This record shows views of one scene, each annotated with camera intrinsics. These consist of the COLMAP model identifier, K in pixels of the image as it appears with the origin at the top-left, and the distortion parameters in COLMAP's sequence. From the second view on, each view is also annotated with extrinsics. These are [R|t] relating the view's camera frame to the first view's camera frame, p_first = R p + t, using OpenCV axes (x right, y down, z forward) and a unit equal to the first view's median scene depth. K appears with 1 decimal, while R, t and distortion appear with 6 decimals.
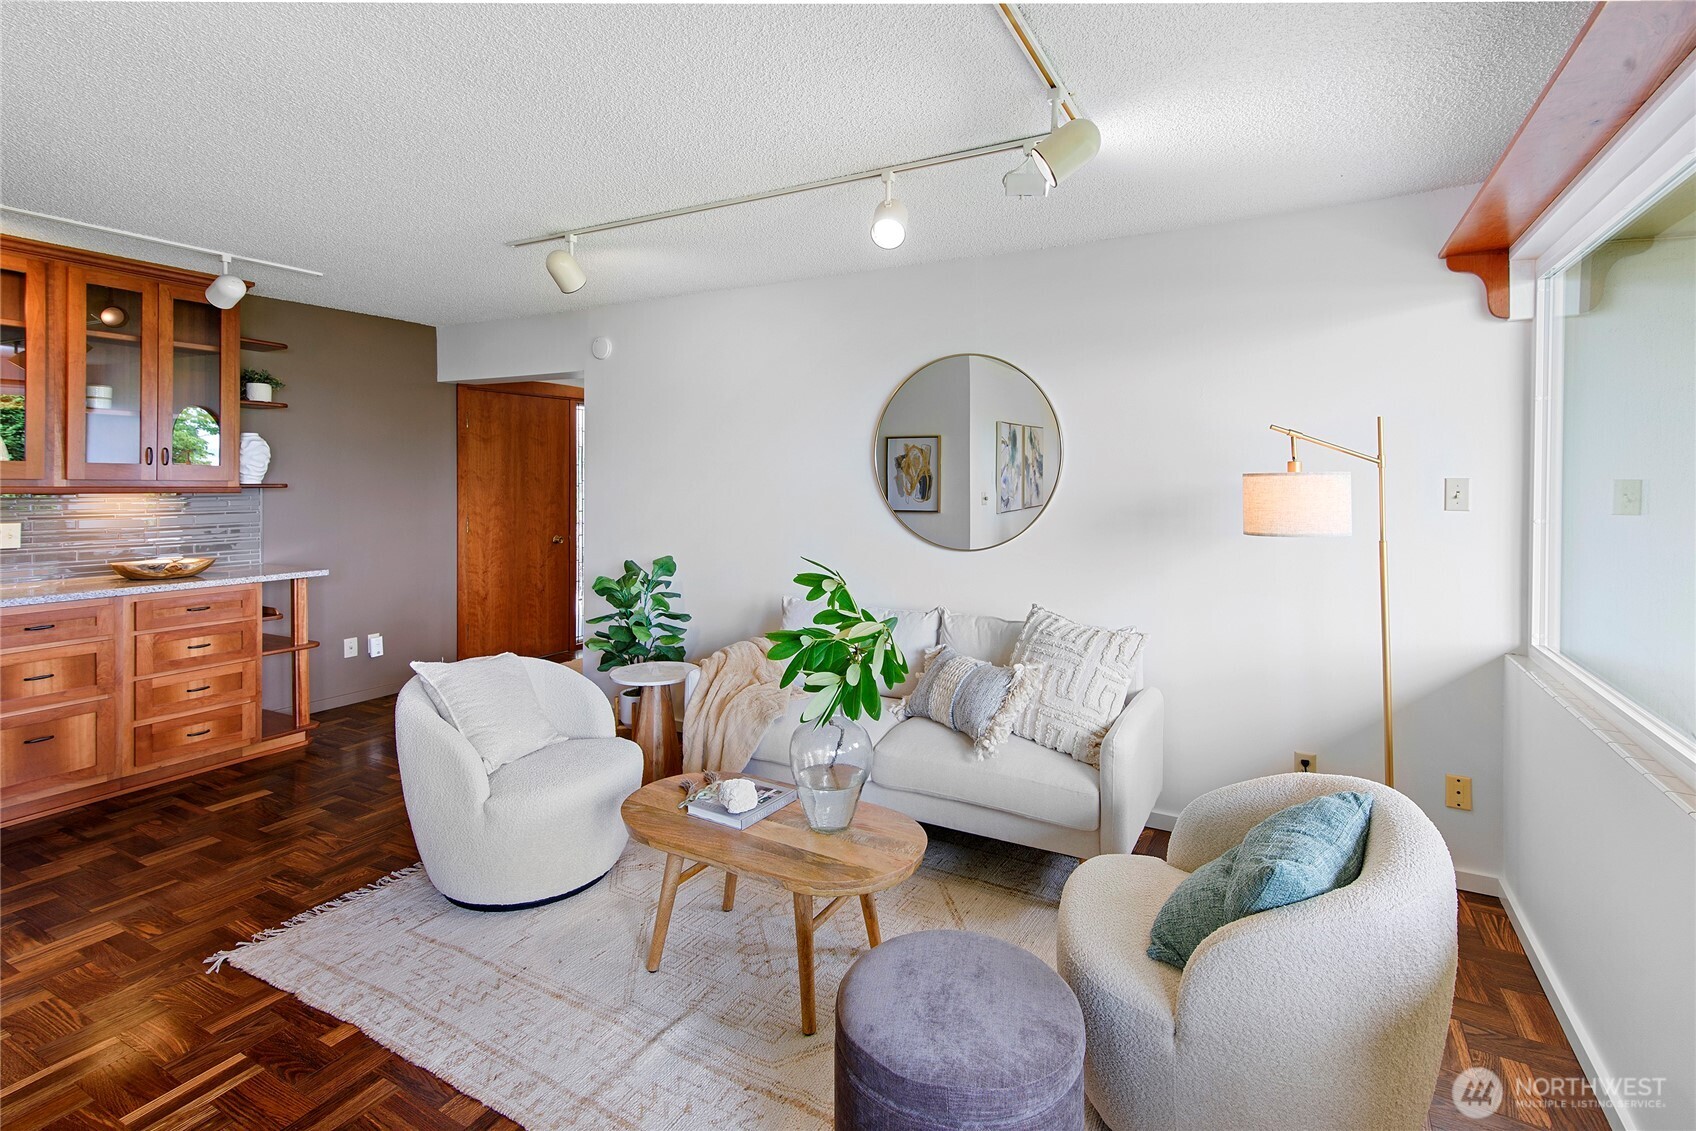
lens RADIAL K [[822.9, 0, 856.1], [0, 822.9, 469.5], [0, 0, 1]] dist [0.015285, -0.000900]
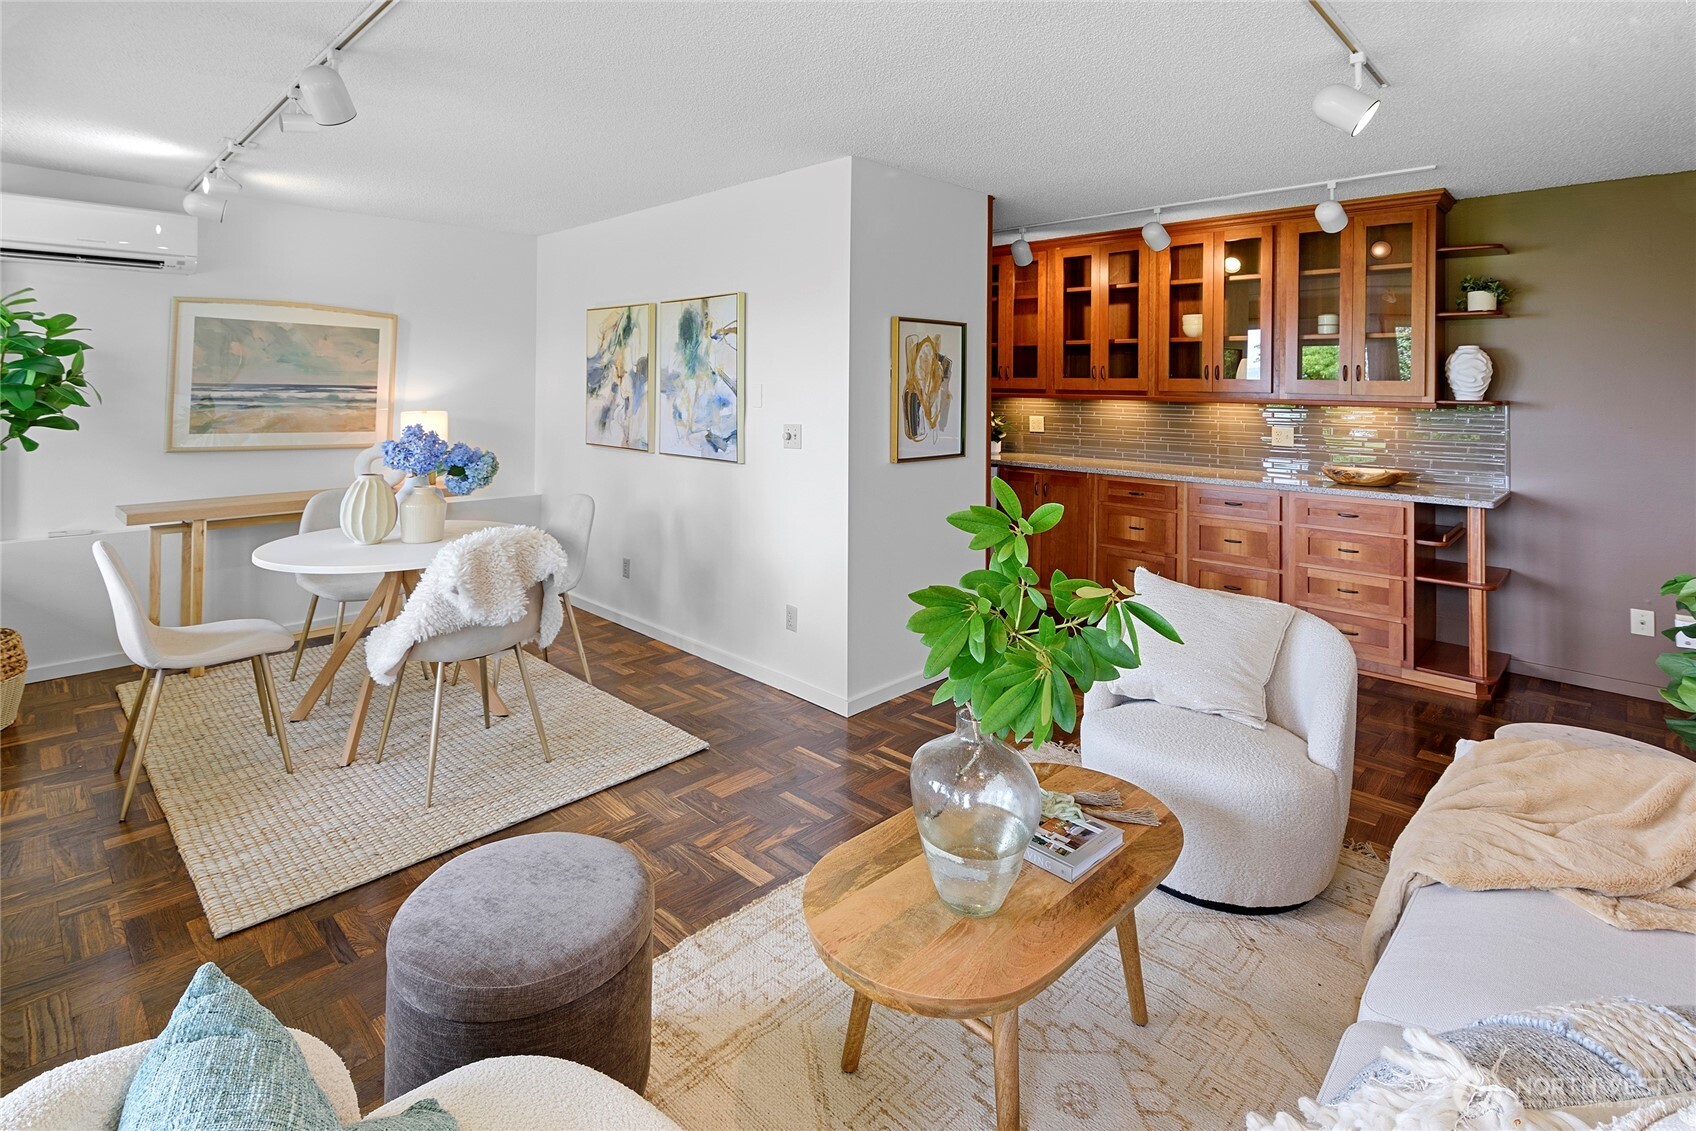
lens RADIAL K [[814.0, 0, 844.1], [0, 814.0, 383.8], [0, 0, 1]] dist [-0.000314, -0.000305]
pose [[-0.263771, -0.009069, -0.964543, 0.387417], [-0.005174, 0.999955, -0.007987, 0.010417], [0.964571, 0.002884, -0.263806, 0.652108]]
